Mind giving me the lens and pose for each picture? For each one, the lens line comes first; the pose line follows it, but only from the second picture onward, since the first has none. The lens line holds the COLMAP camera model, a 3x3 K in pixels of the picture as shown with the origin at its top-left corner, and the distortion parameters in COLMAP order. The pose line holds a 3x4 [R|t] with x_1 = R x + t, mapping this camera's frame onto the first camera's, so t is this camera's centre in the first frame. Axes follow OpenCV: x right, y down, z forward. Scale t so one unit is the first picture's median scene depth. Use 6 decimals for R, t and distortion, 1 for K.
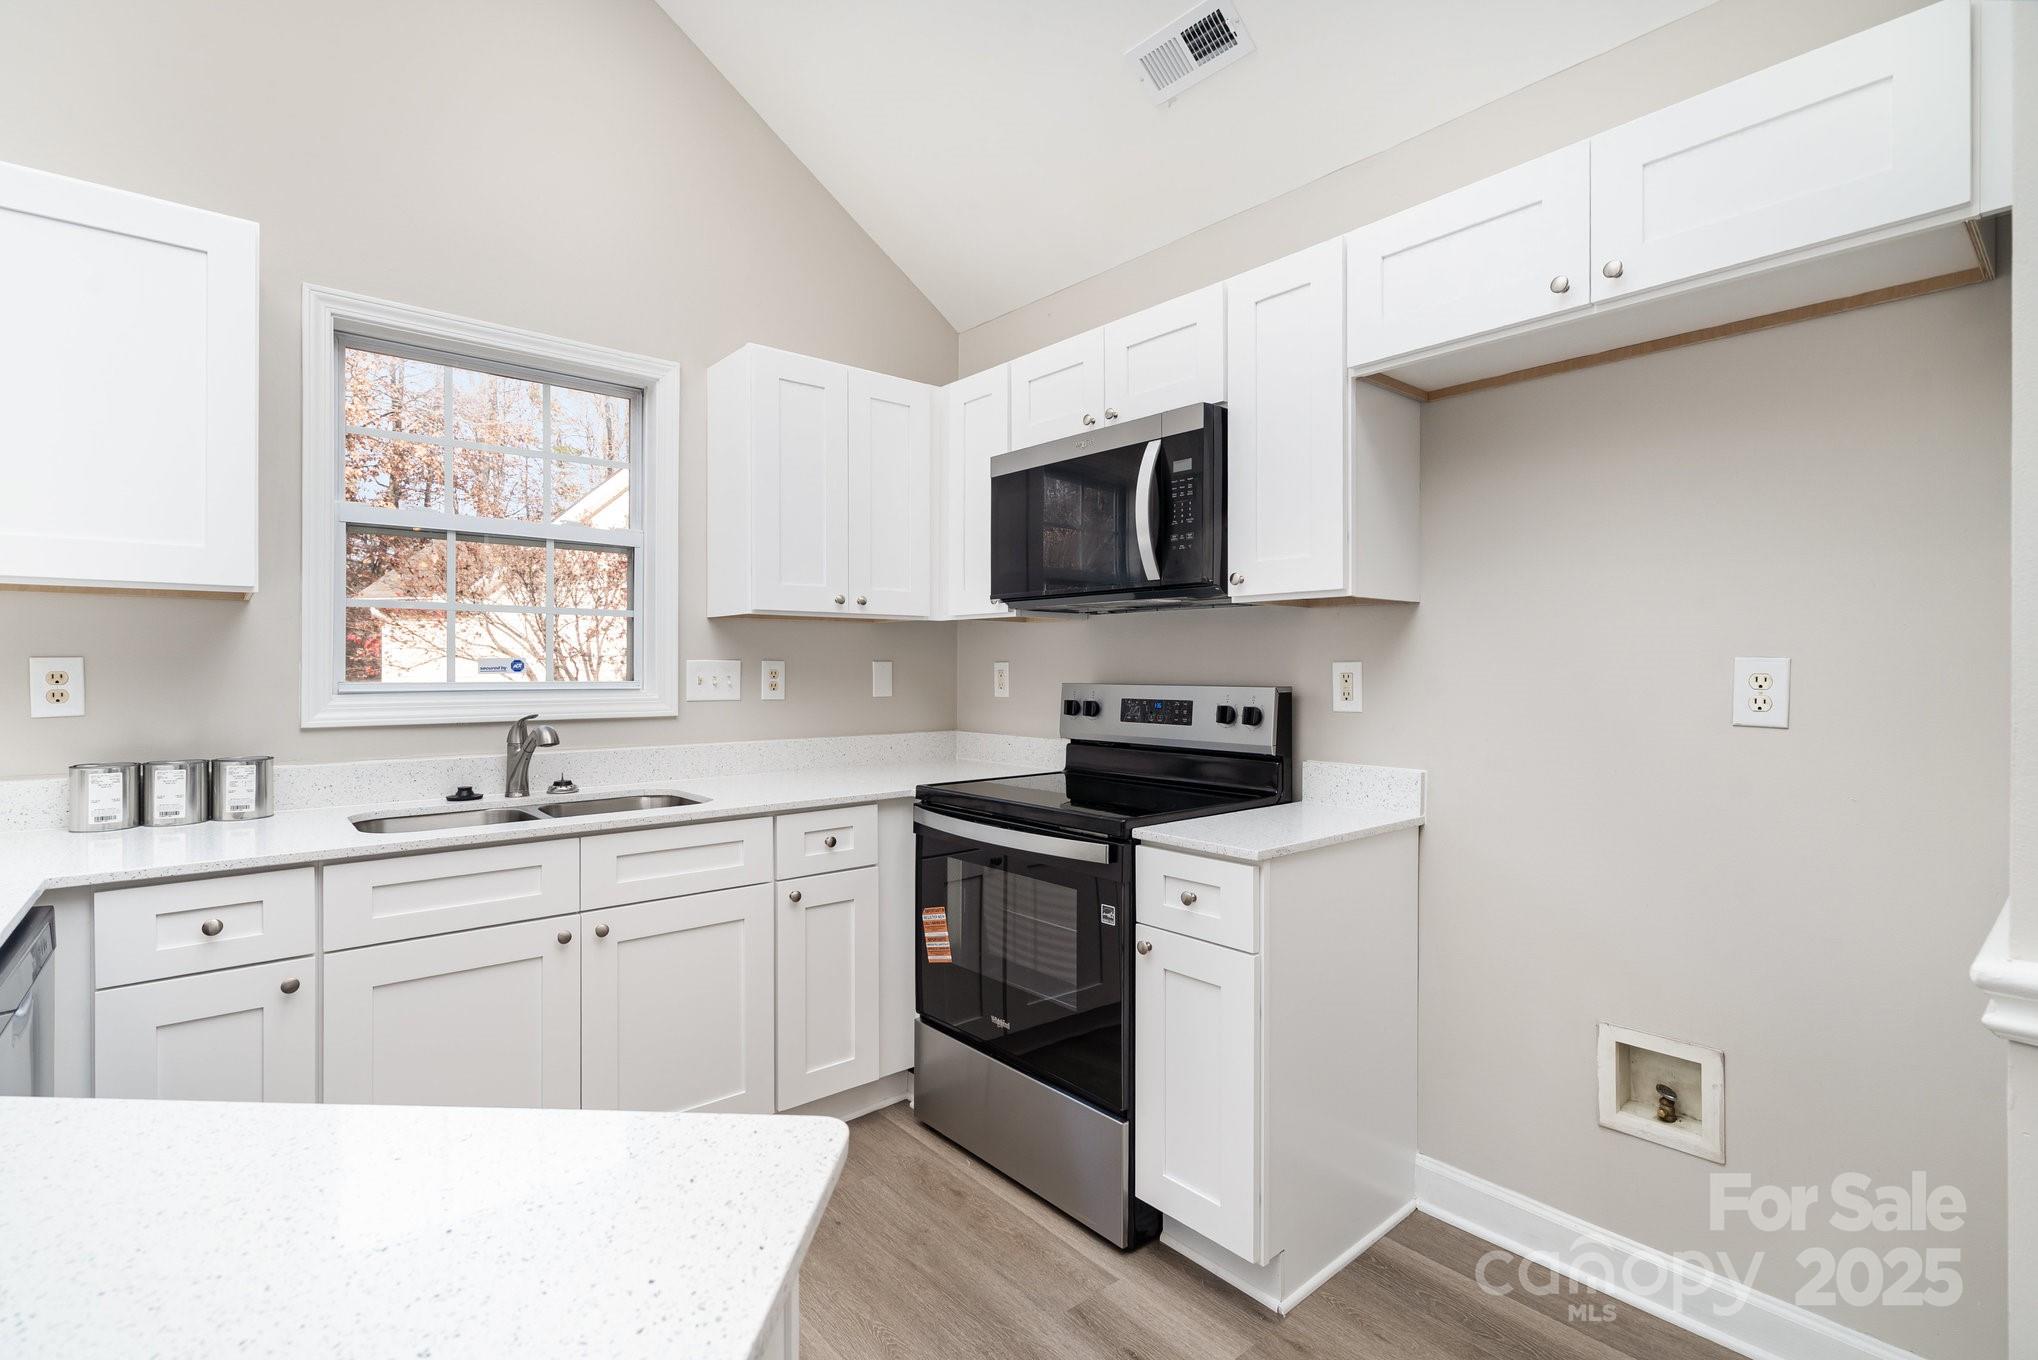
lens RADIAL K [[930.7, 0, 1017.0], [0, 930.7, 667.6], [0, 0, 1]] dist [-0.001666, -0.000100]
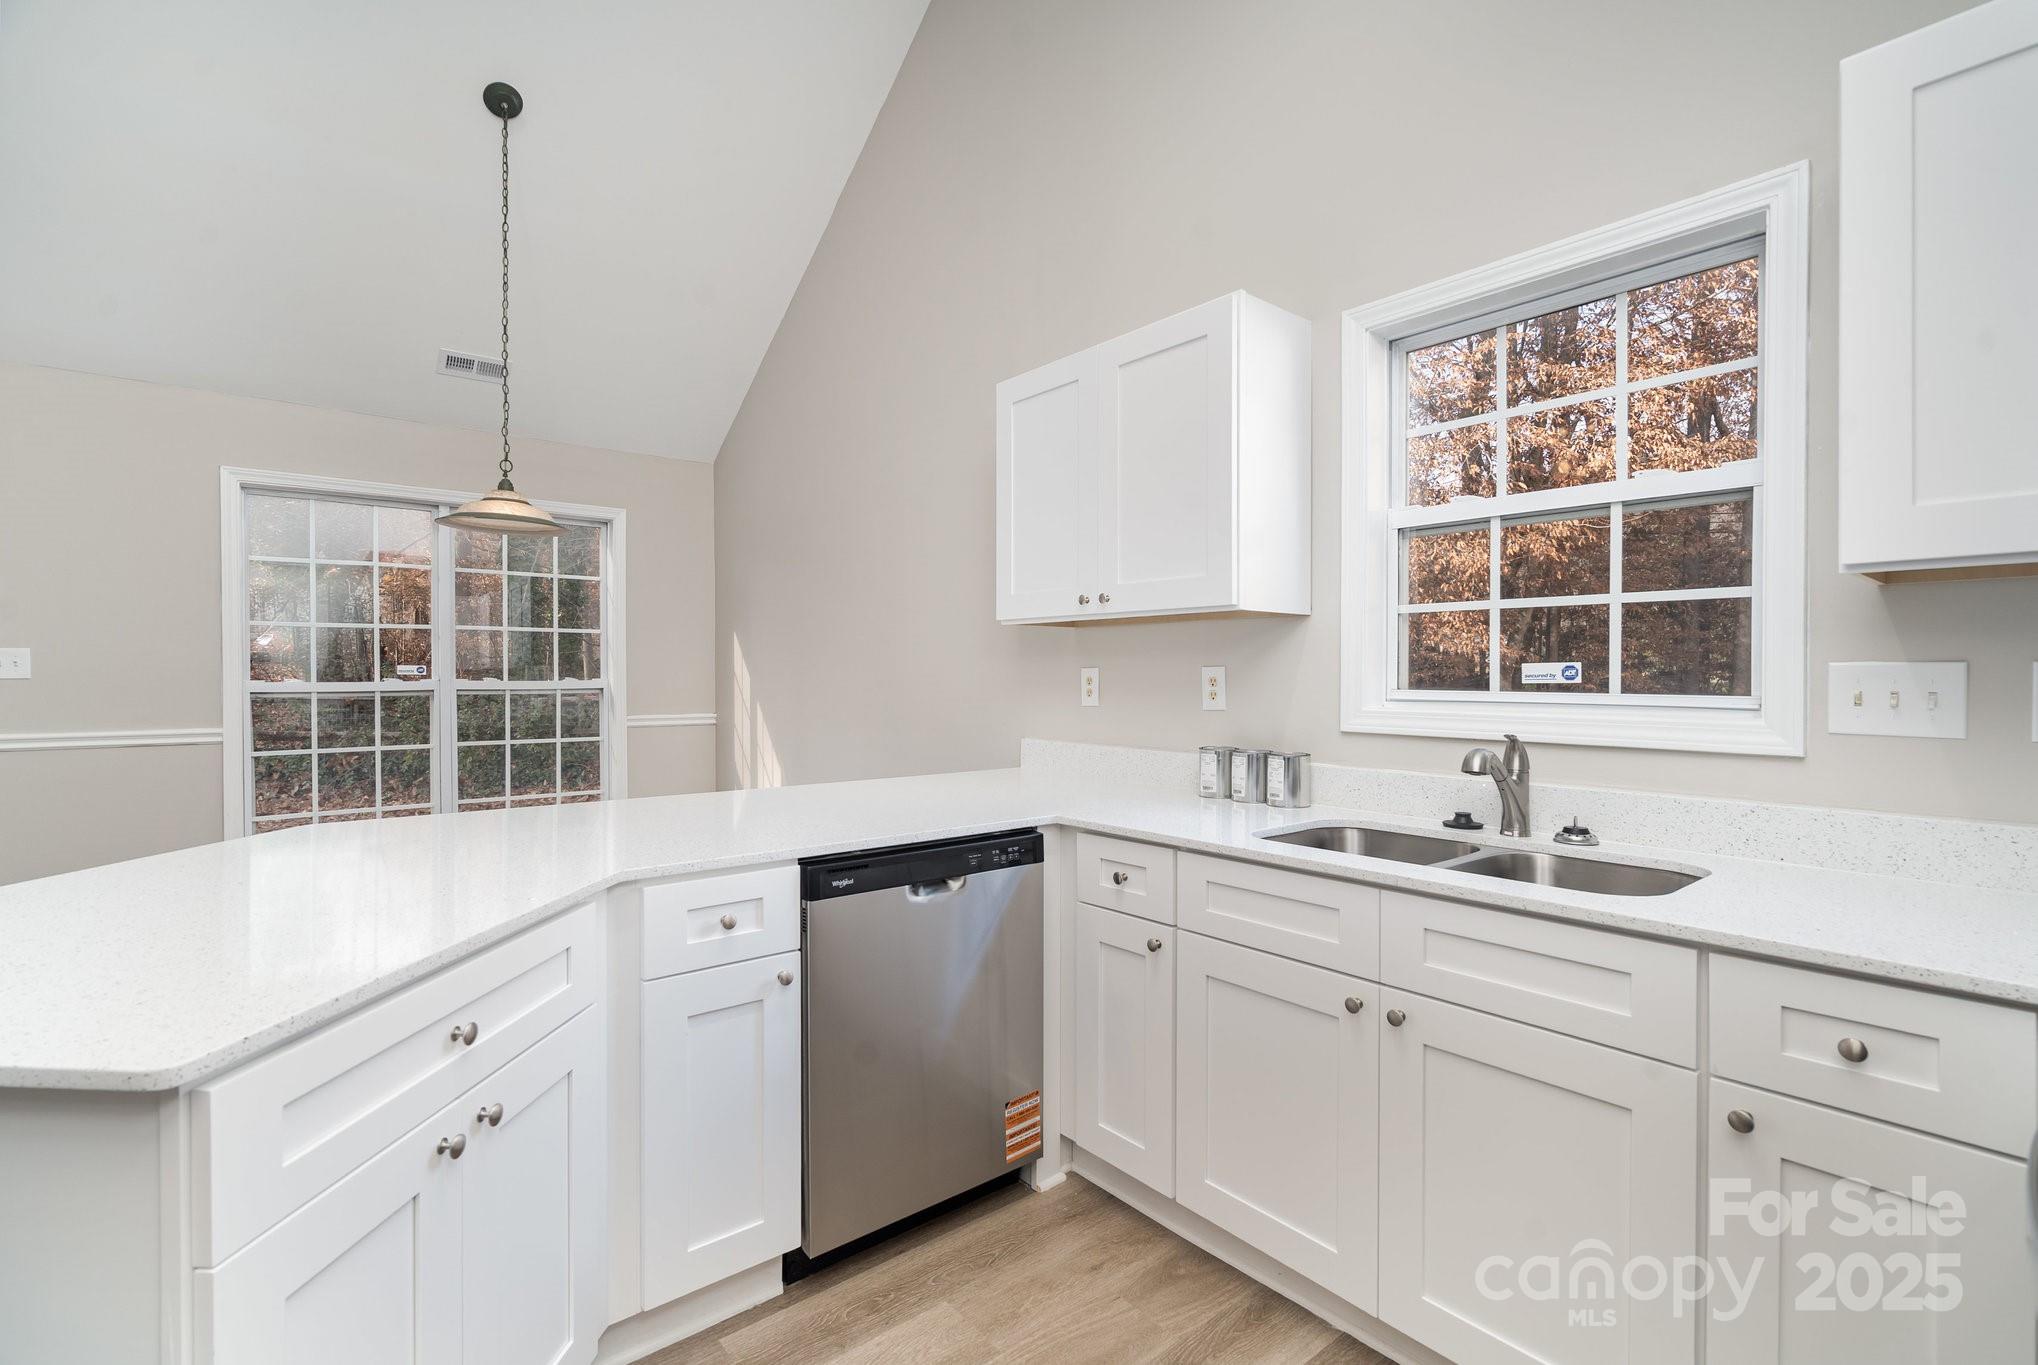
lens RADIAL K [[933.2, 0, 1006.5], [0, 933.2, 674.3], [0, 0, 1]] dist [0.023240, -0.012003]
pose [[-0.028018, -0.001373, -0.999606, 0.292810], [-0.001229, 0.999998, -0.001339, 0.001268], [0.999607, 0.001191, -0.028020, 0.607398]]
